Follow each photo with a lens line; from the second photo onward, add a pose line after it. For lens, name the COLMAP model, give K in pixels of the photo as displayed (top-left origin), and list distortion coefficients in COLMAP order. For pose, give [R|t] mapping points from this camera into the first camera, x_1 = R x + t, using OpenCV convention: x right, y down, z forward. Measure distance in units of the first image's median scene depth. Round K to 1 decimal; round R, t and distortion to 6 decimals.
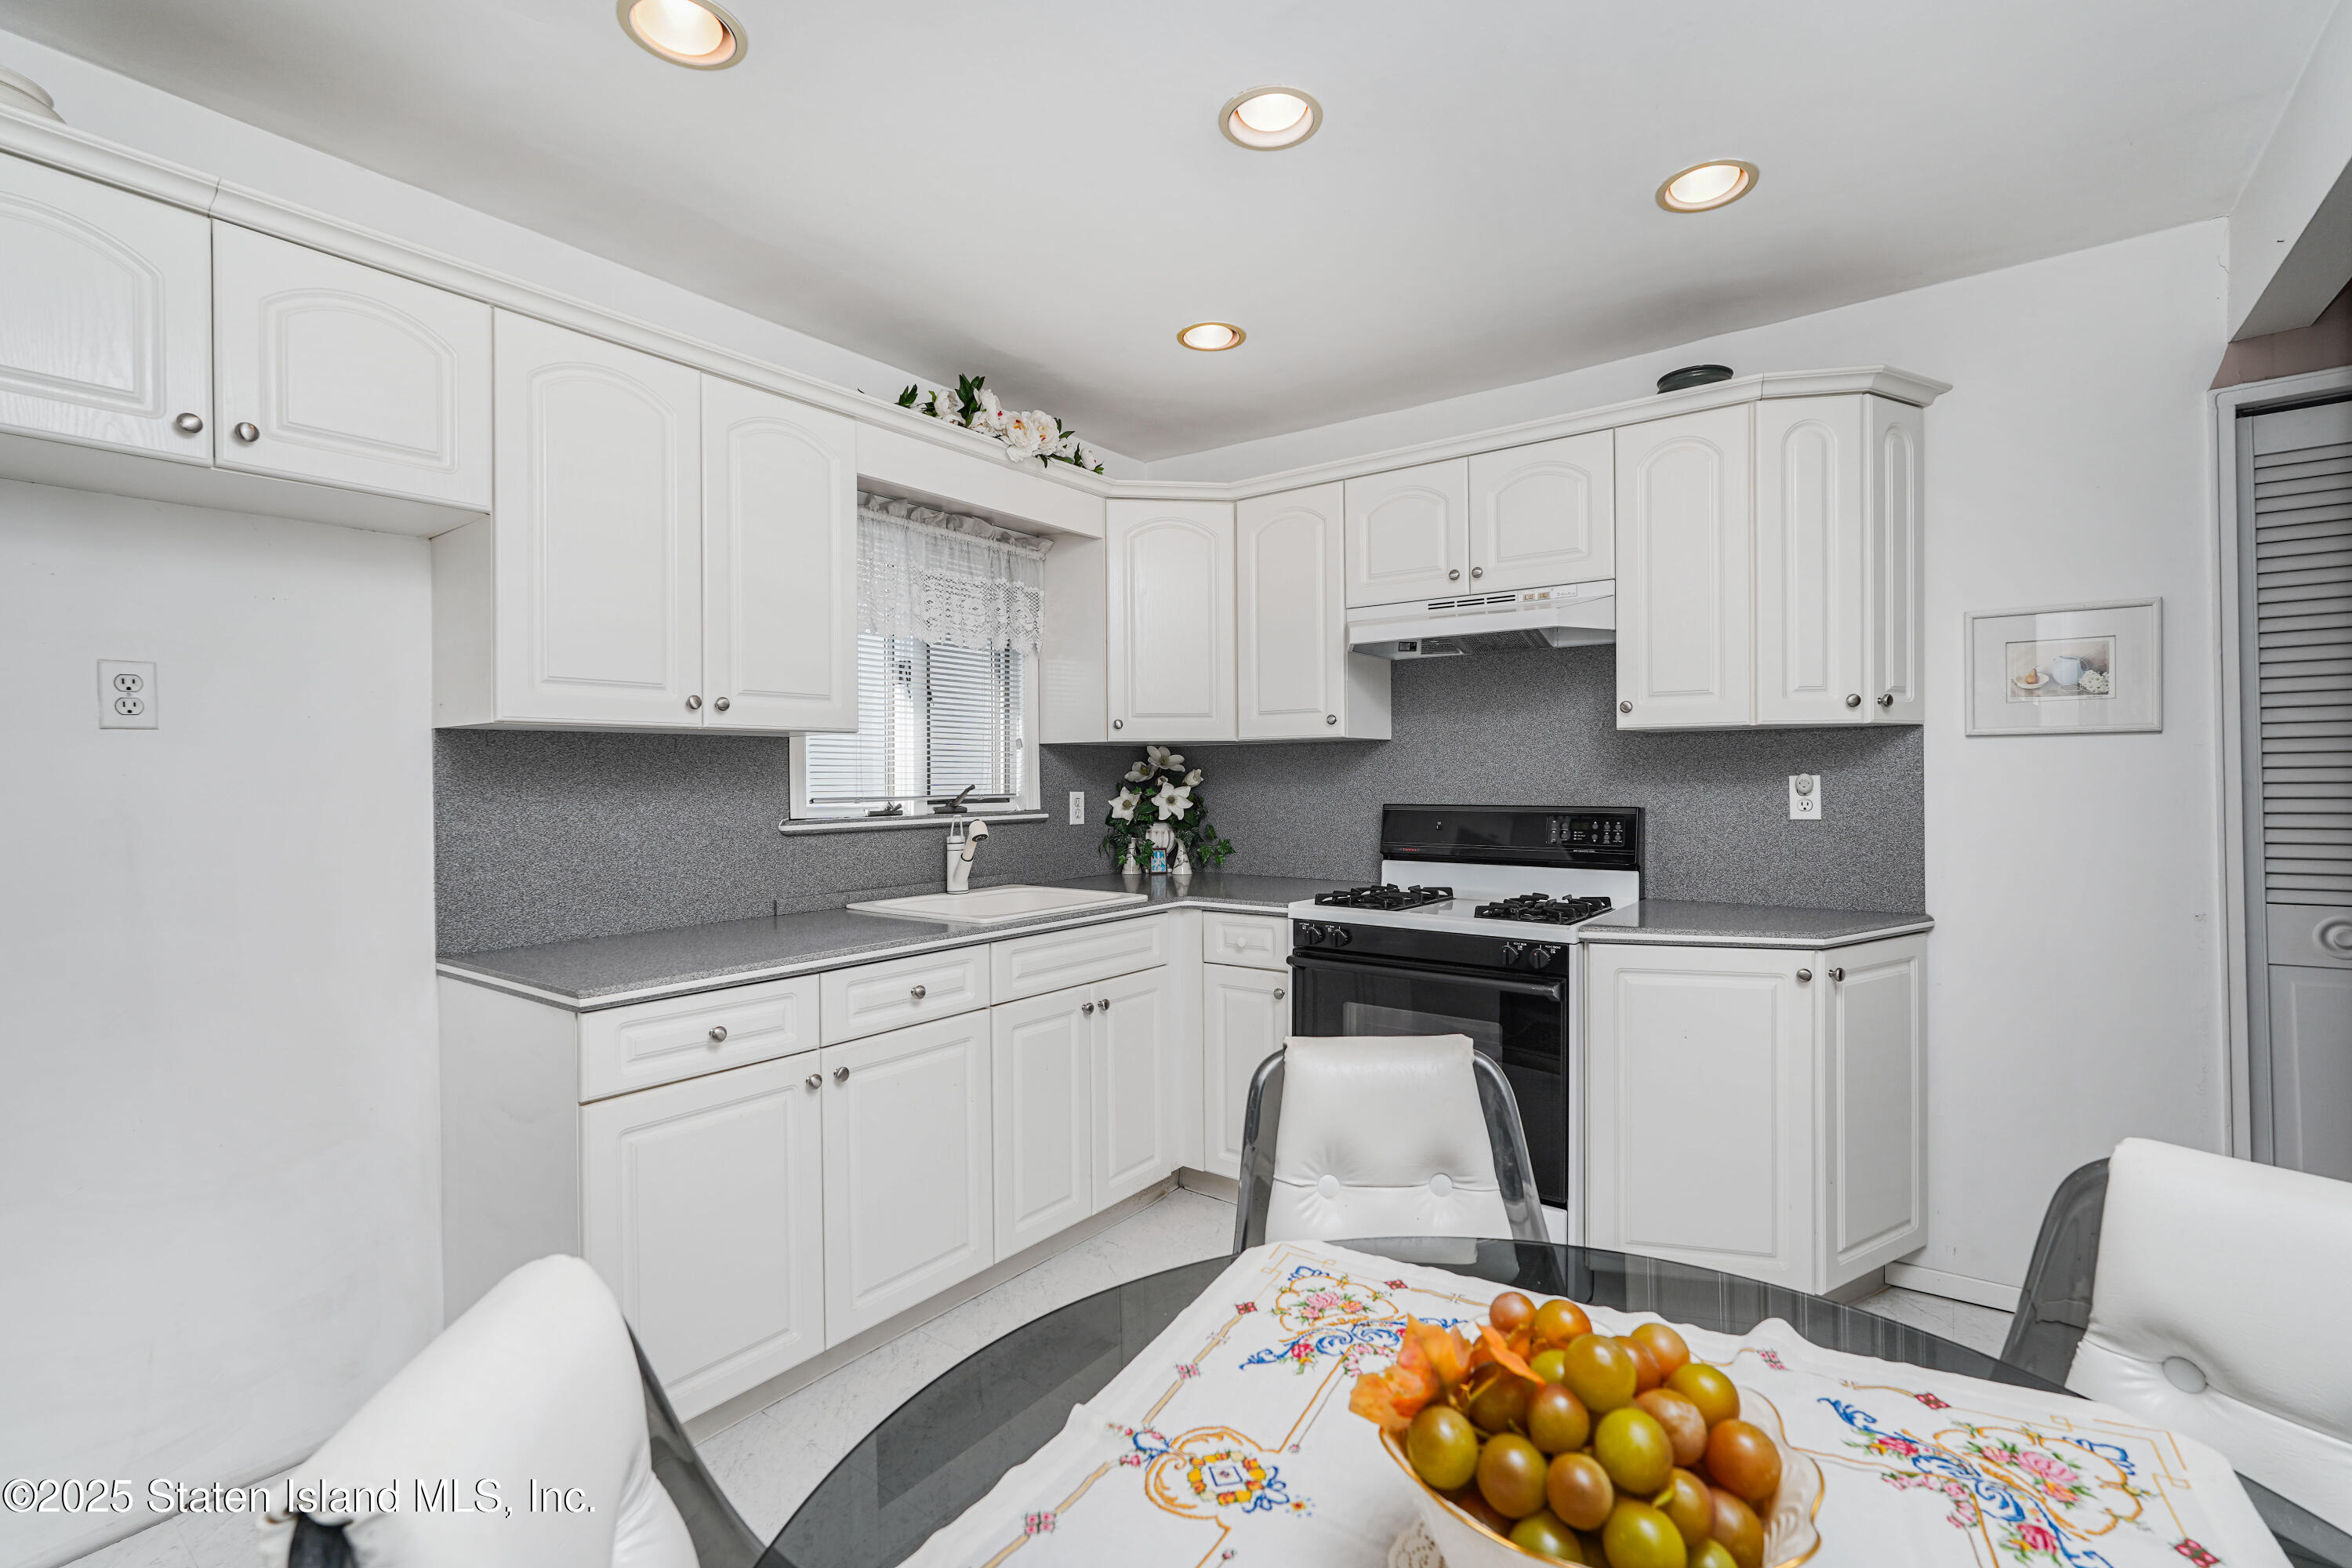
lens RADIAL K [[1044.6, 0, 1183.4], [0, 1044.6, 780.5], [0, 0, 1]] dist [-0.021463, 0.015566]
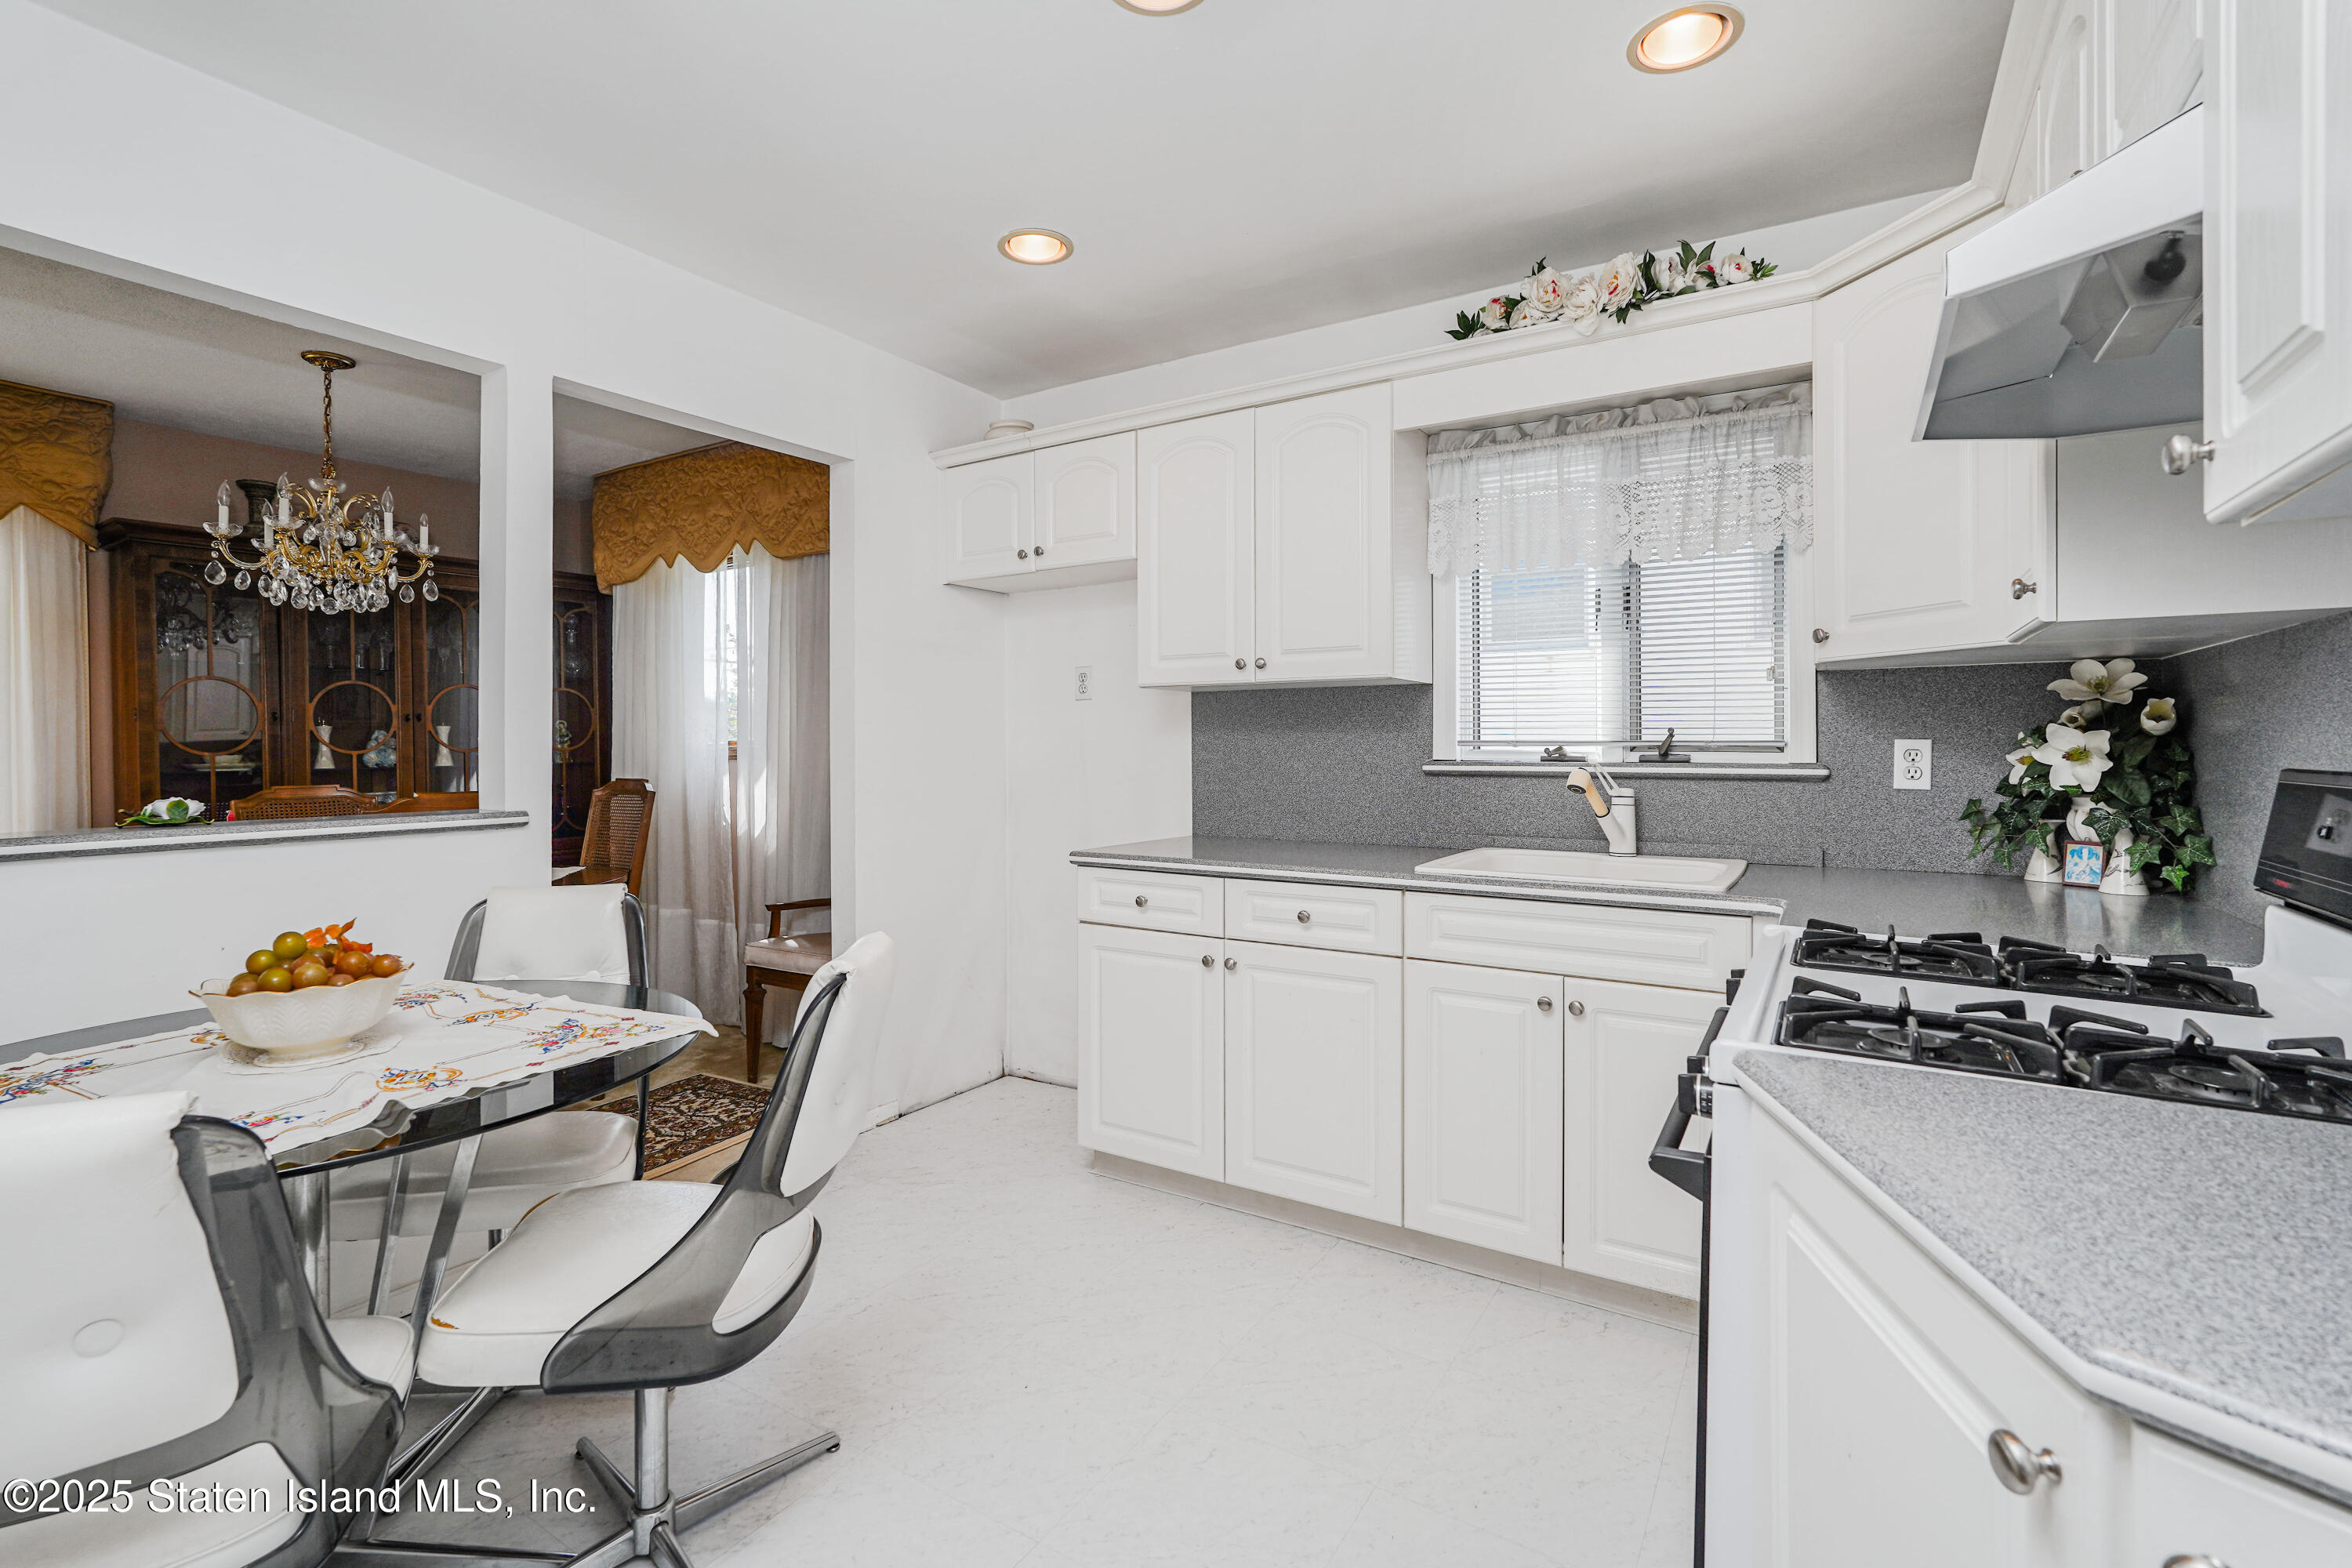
lens RADIAL K [[1065.6, 0, 1147.1], [0, 1065.6, 741.0], [0, 0, 1]] dist [-0.001031, -0.000028]
pose [[0.063055, 0.010037, -0.997960, 0.669389], [0.001230, 0.999948, 0.010135, 0.005923], [0.998009, -0.001866, 0.063039, 0.605050]]
